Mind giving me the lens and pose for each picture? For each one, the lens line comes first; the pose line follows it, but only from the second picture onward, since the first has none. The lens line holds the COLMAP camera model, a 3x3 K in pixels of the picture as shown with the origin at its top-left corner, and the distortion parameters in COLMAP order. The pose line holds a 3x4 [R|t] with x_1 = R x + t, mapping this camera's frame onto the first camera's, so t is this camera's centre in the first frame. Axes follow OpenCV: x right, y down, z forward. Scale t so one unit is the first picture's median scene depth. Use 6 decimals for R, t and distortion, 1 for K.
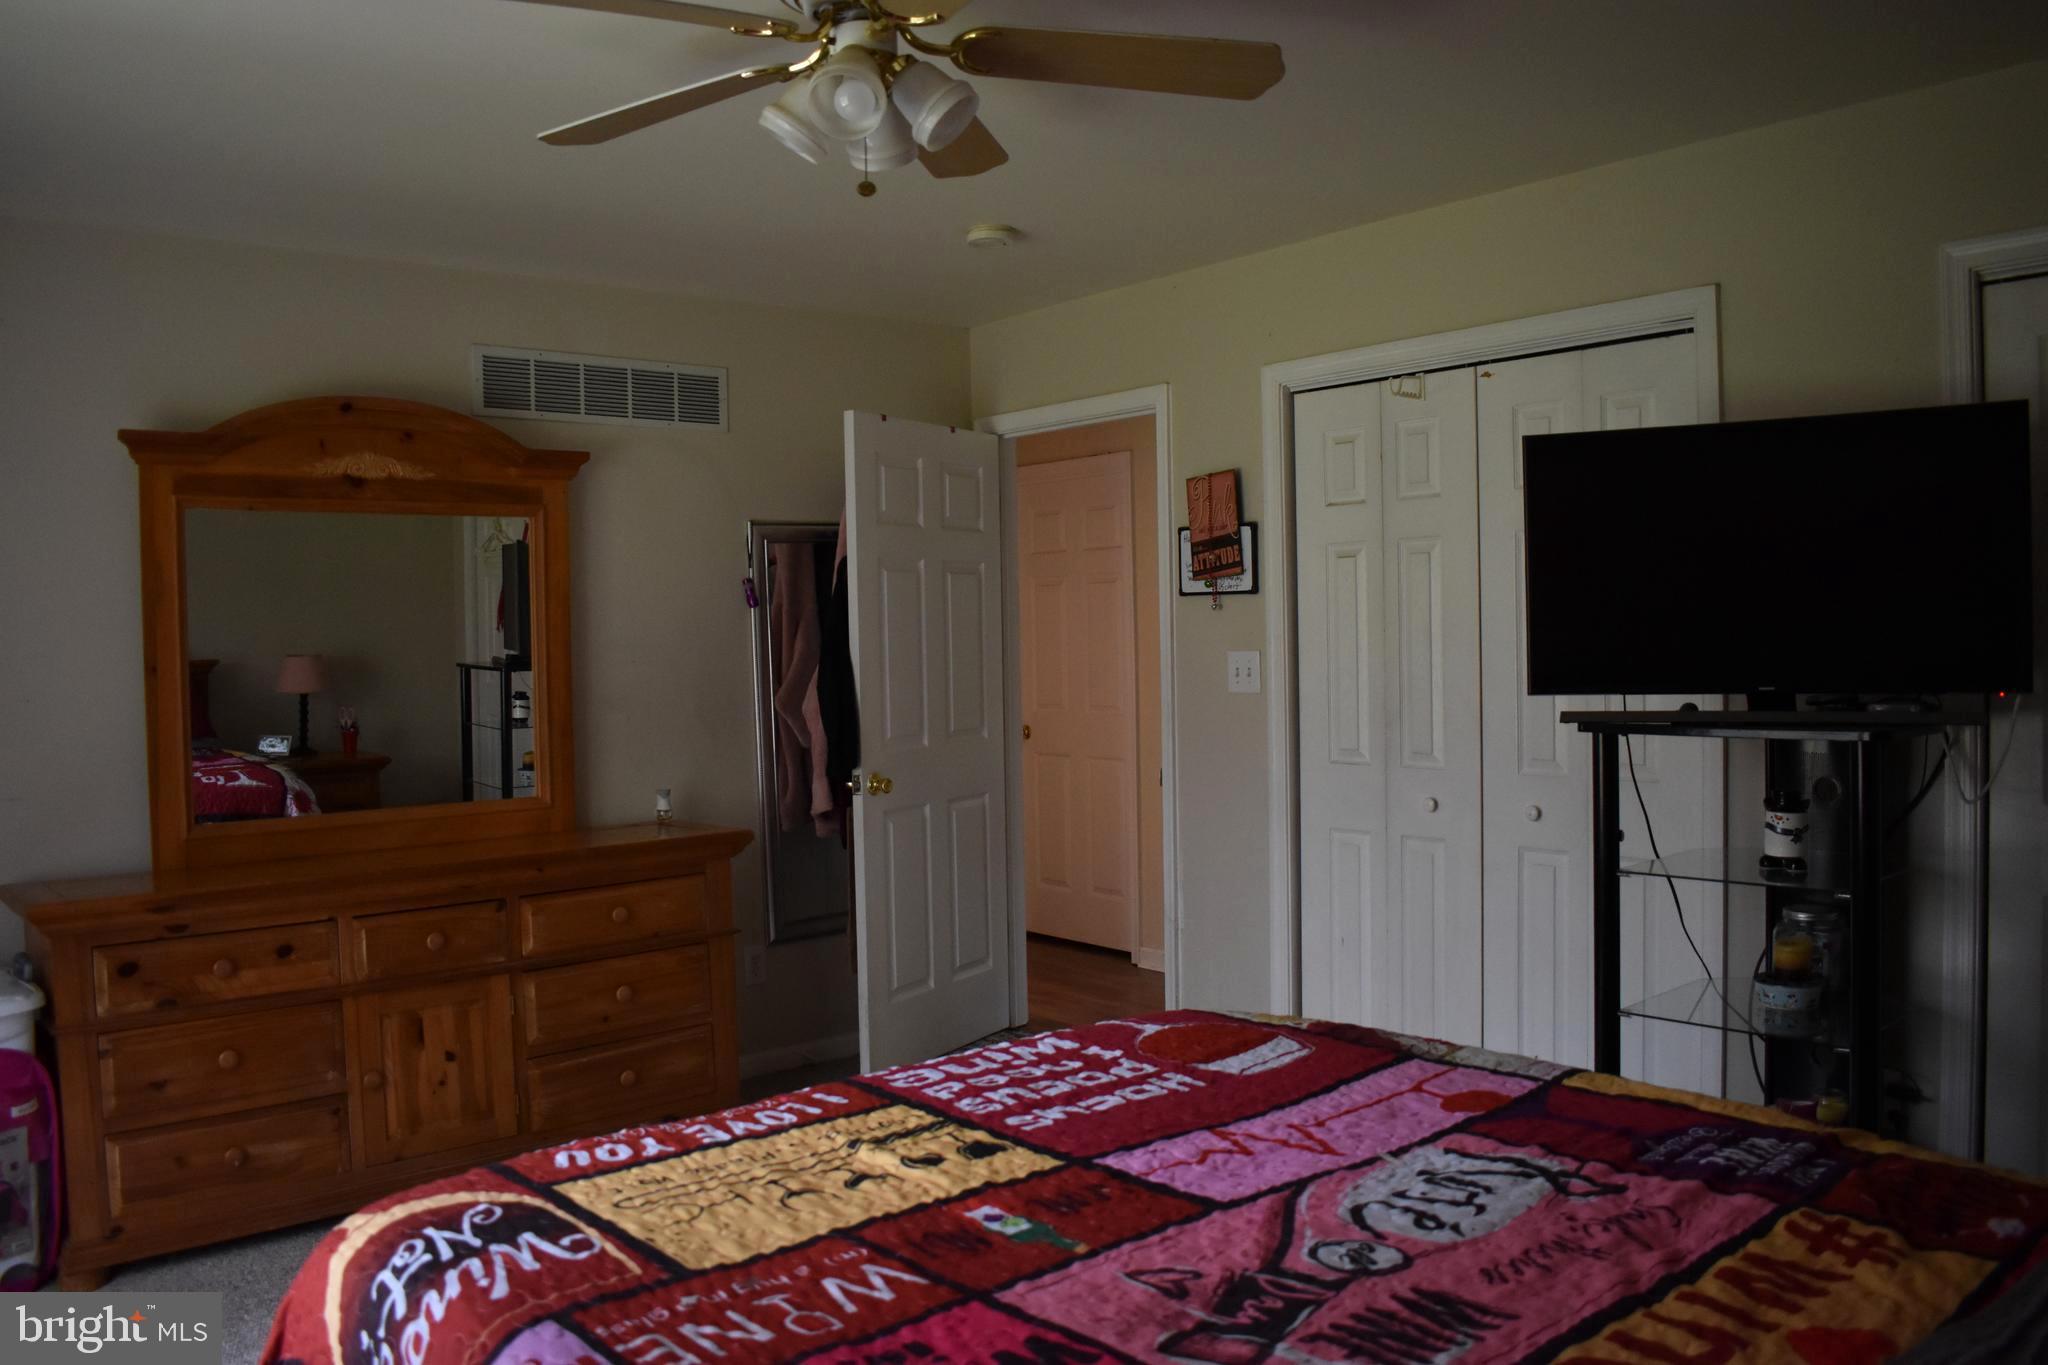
lens RADIAL K [[1593.1, 0, 1024.0], [0, 1593.1, 682.5], [0, 0, 1]] dist [0.000912, -0.000128]
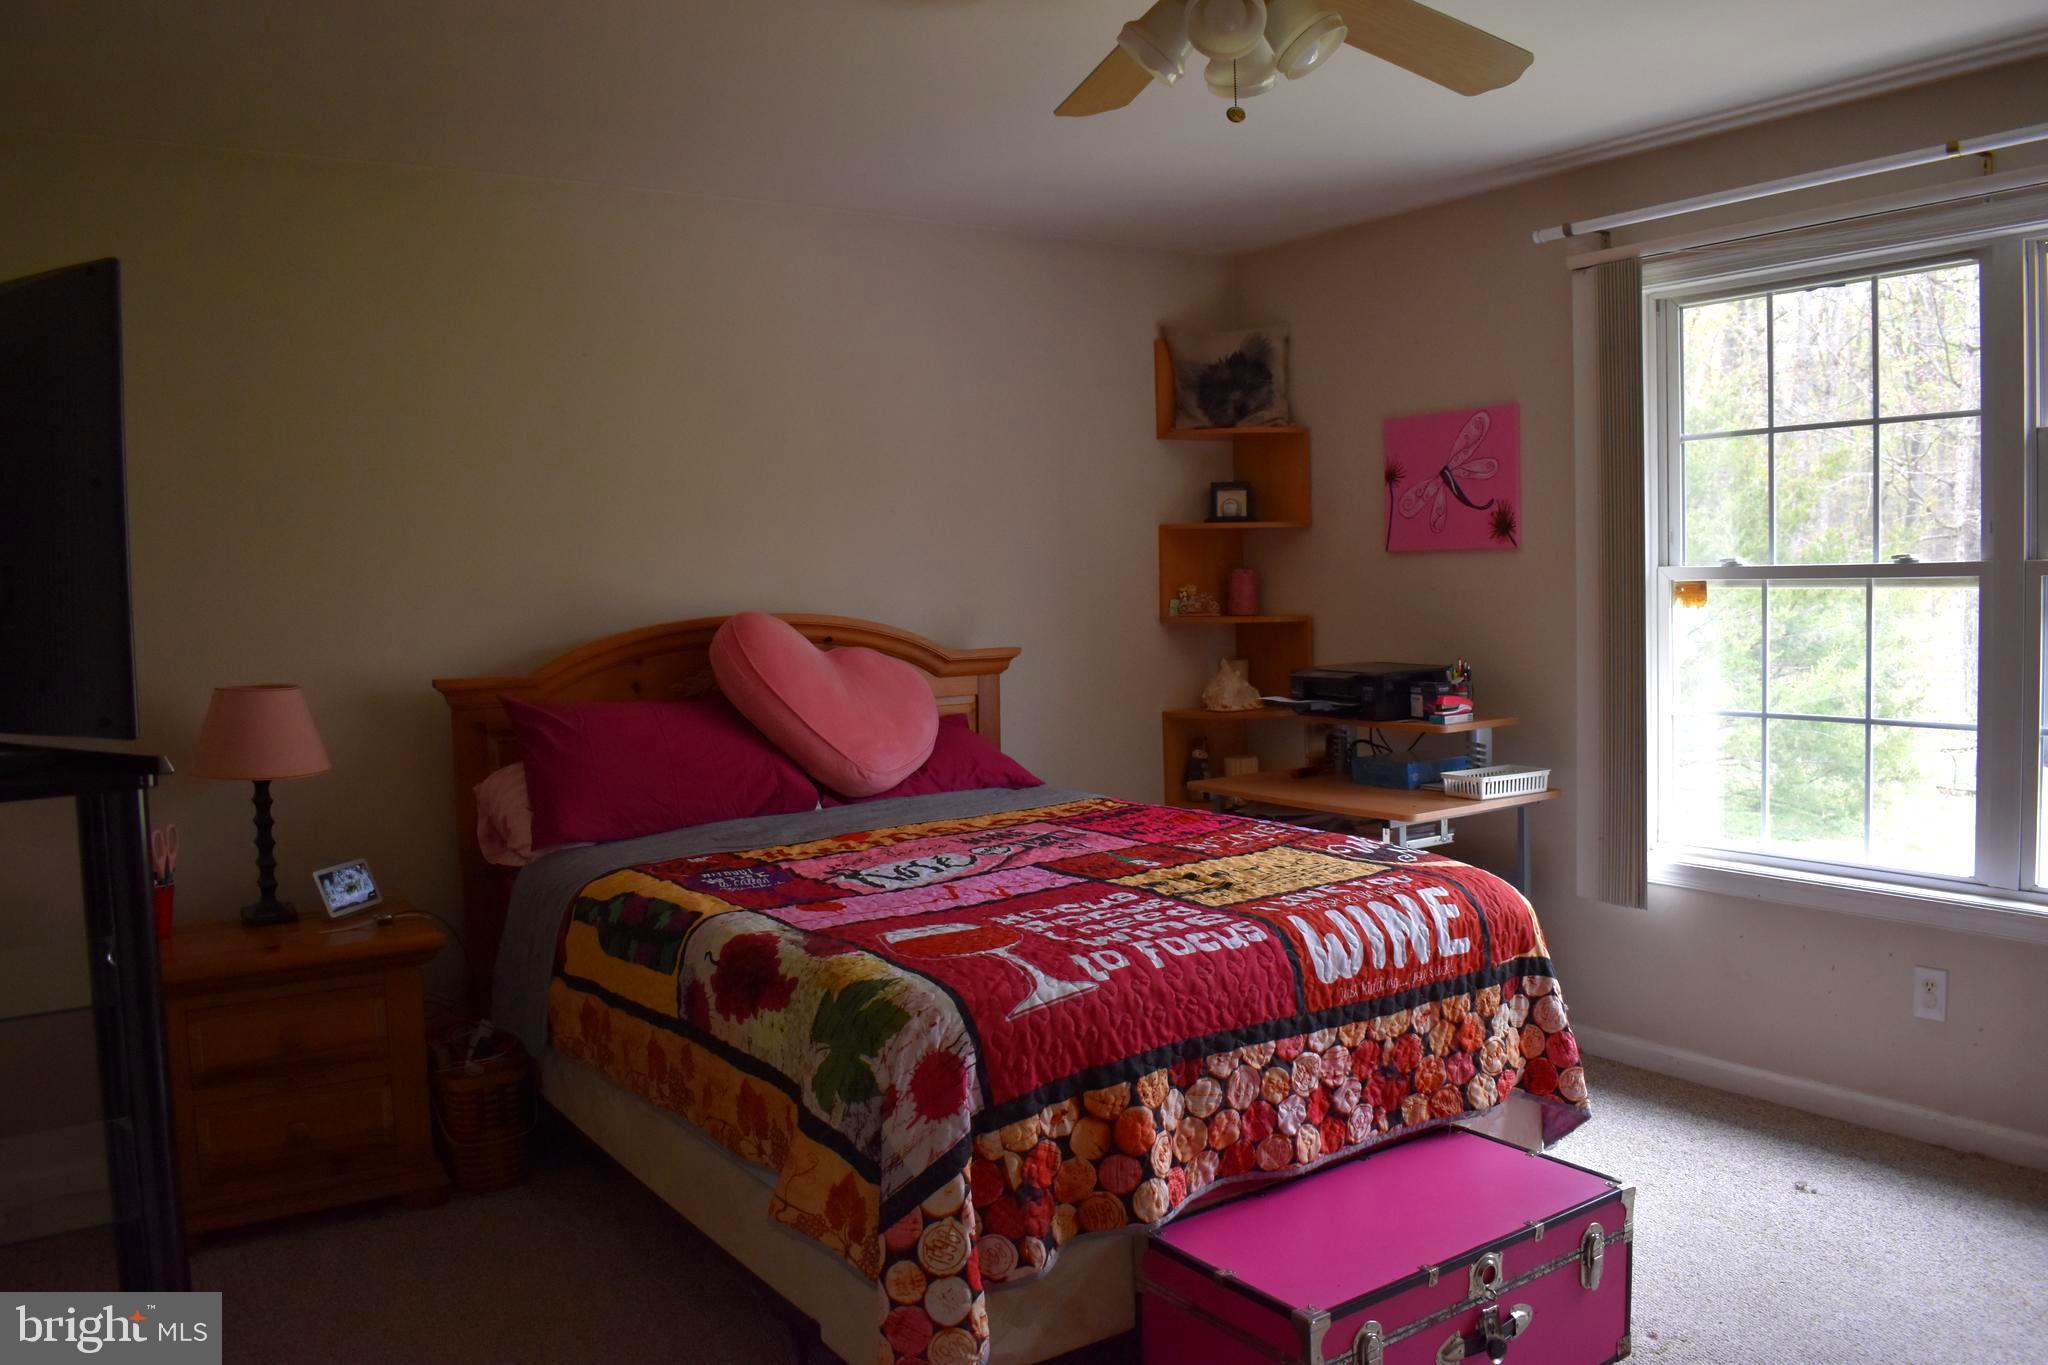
lens RADIAL K [[1593.1, 0, 1024.0], [0, 1593.1, 682.5], [0, 0, 1]] dist [0.000912, -0.000128]
pose [[-0.994452, 0.042360, 0.096285, -0.053106], [0.052279, 0.993312, 0.102943, -0.079682], [-0.091280, 0.107405, -0.990016, 2.274860]]
